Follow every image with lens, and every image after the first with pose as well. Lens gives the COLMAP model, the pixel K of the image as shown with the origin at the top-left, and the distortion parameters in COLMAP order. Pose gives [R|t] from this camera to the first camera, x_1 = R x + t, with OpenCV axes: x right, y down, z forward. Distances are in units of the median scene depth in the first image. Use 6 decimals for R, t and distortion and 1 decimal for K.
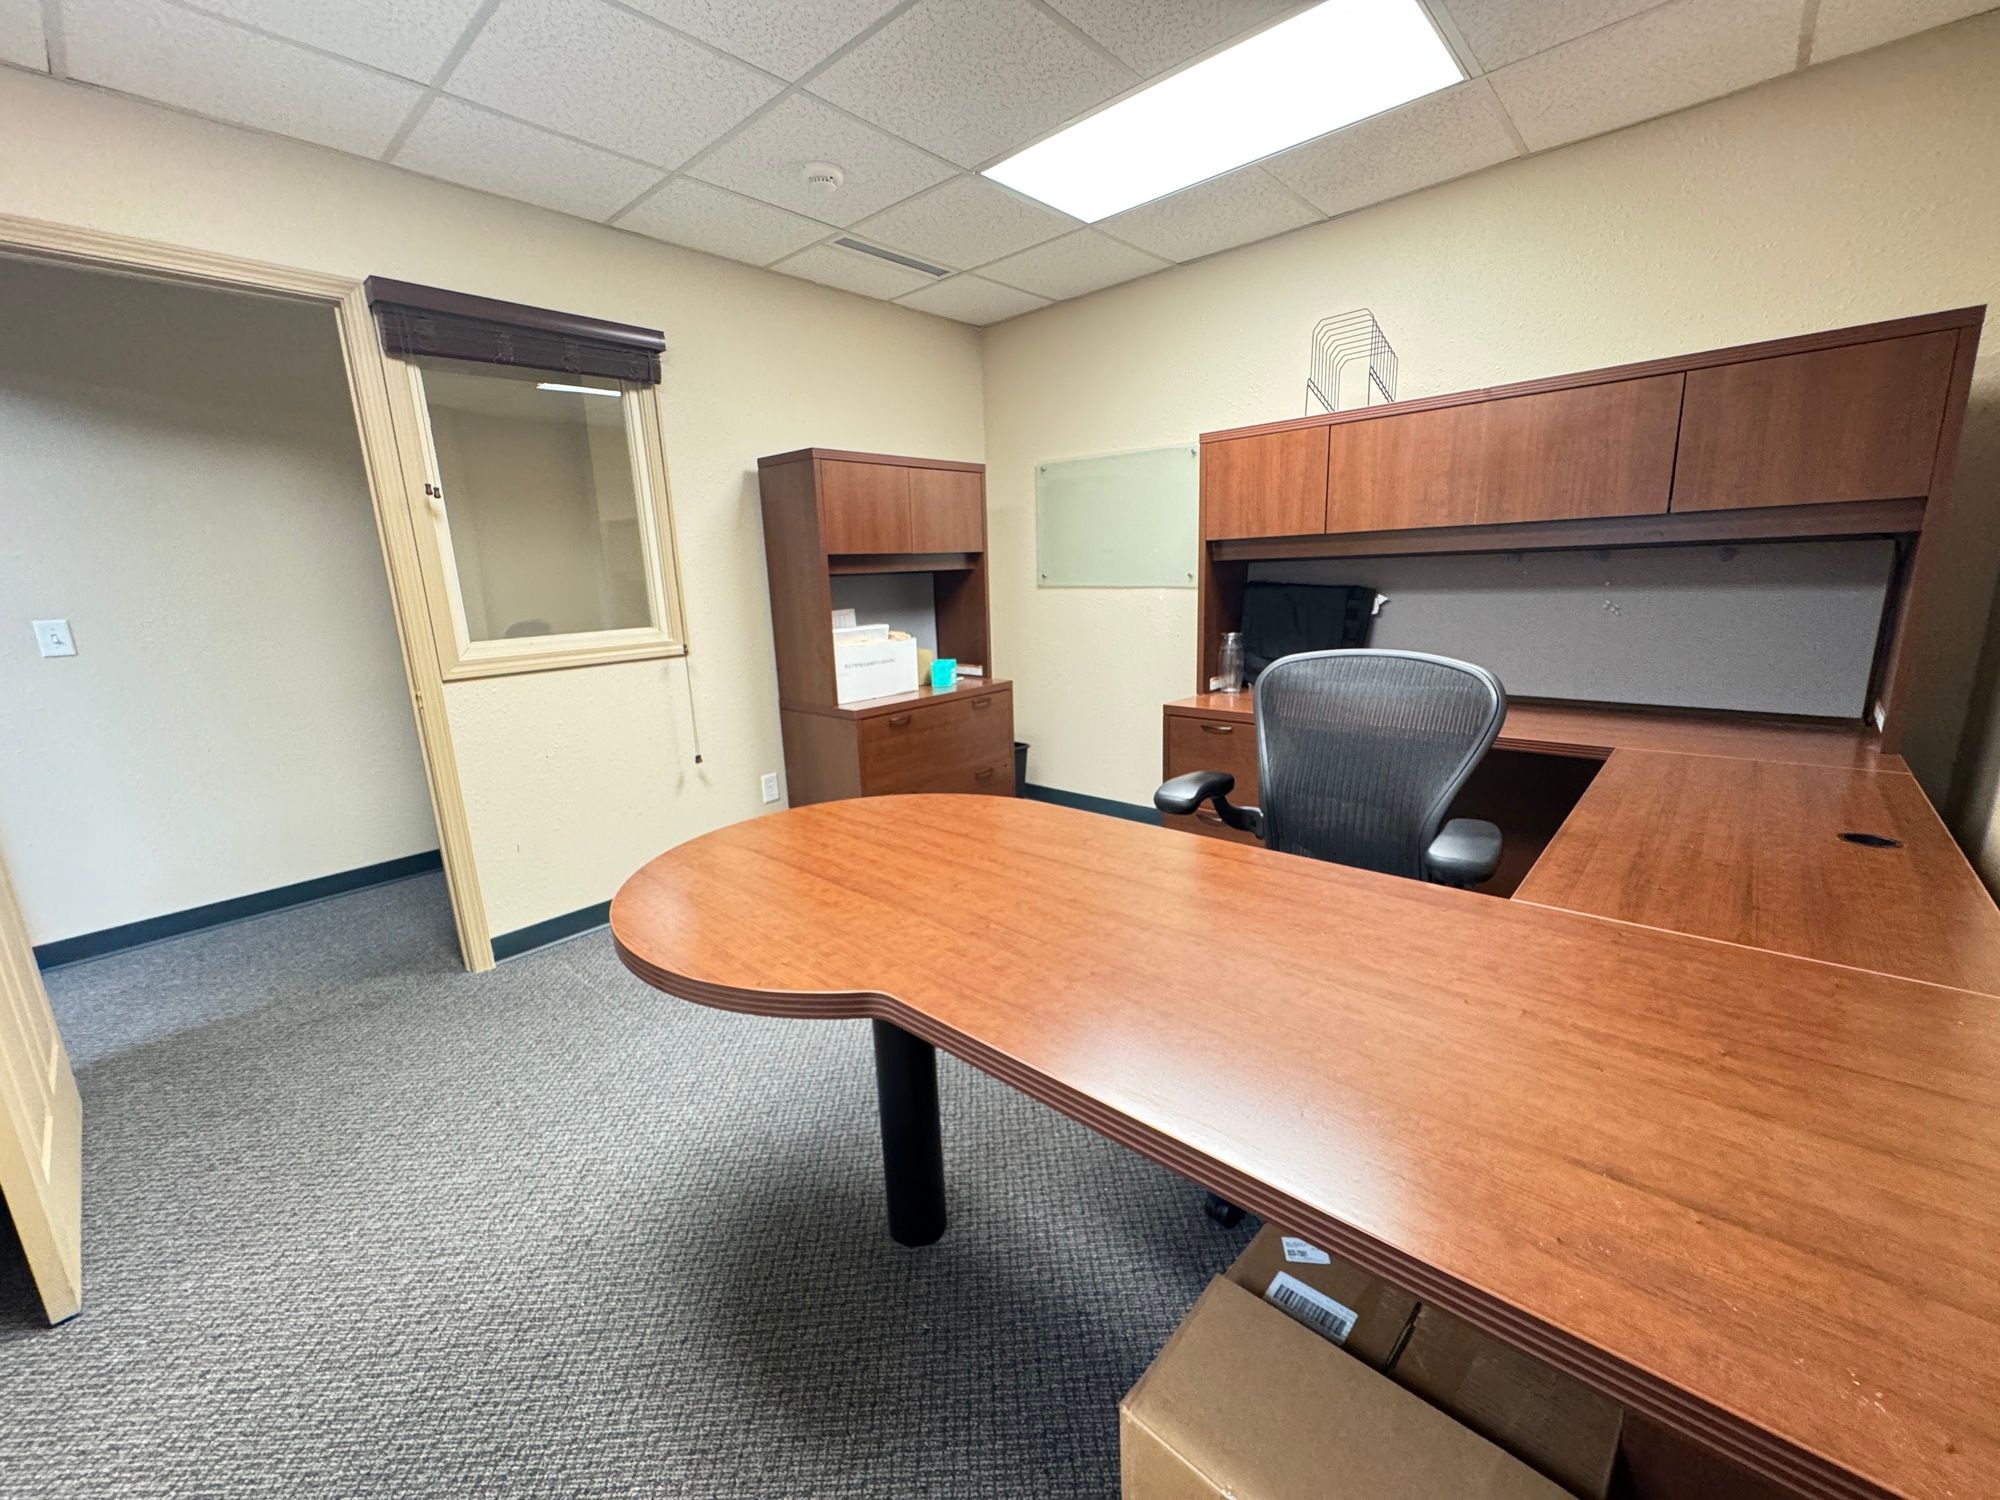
lens RADIAL K [[794.0, 0, 1001.5], [0, 794.0, 747.8], [0, 0, 1]] dist [-0.003940, -0.000041]
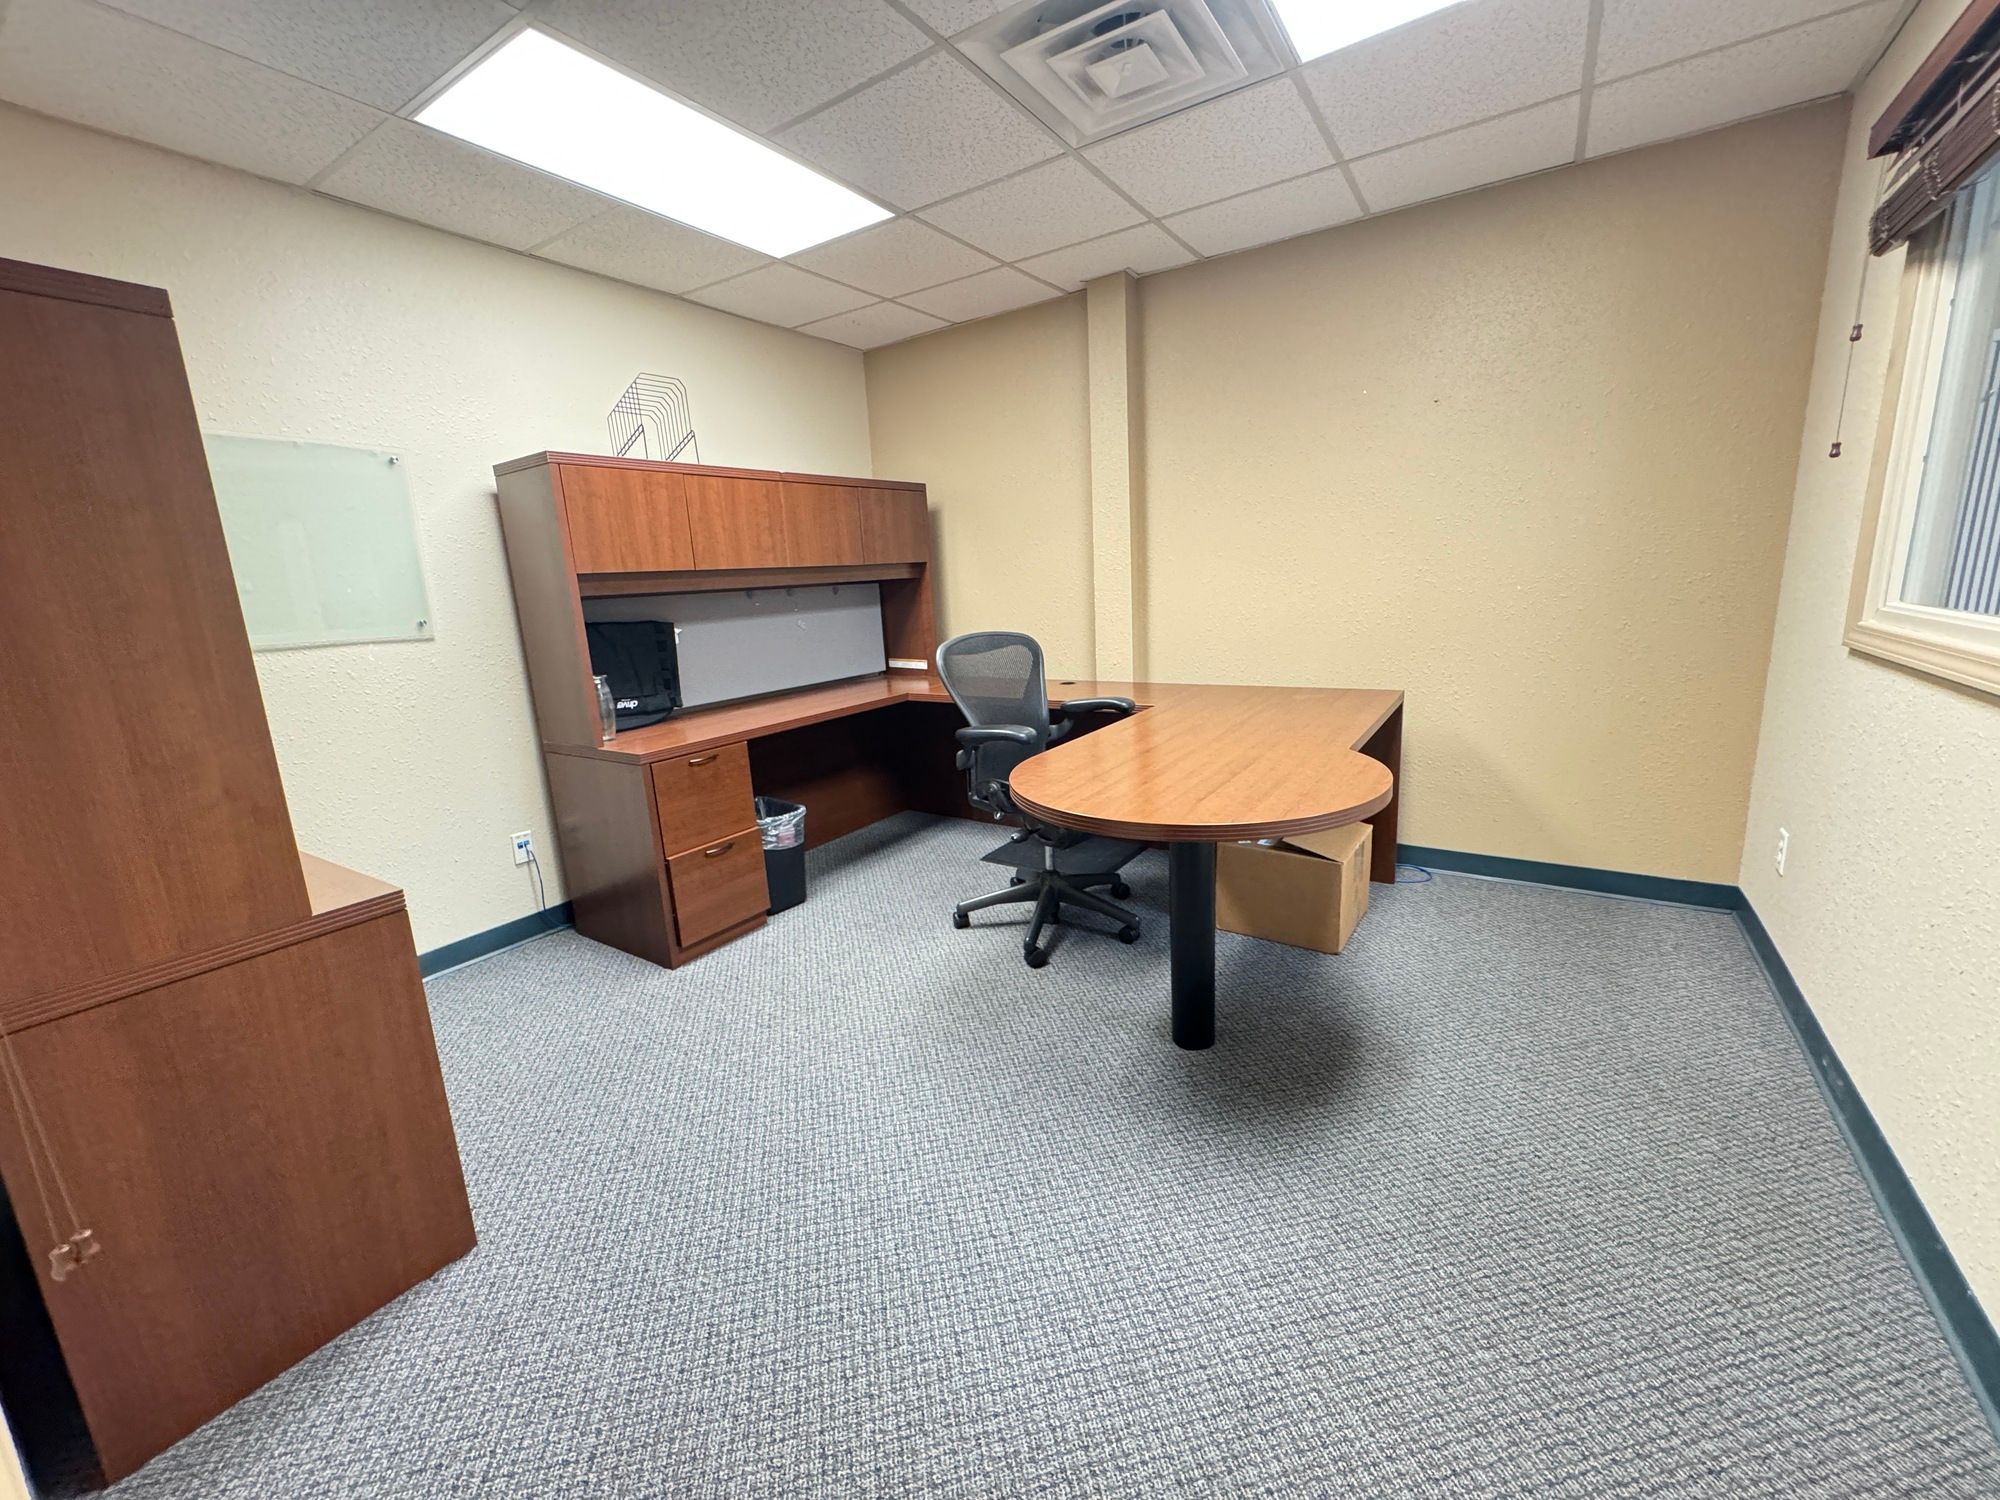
lens RADIAL K [[794.0, 0, 1001.5], [0, 794.0, 747.8], [0, 0, 1]] dist [-0.003940, -0.000041]
pose [[-0.143224, -0.164051, 0.975999, -0.813538], [0.272882, 0.941393, 0.198278, -0.145479], [-0.951327, 0.294731, -0.090063, 0.800746]]
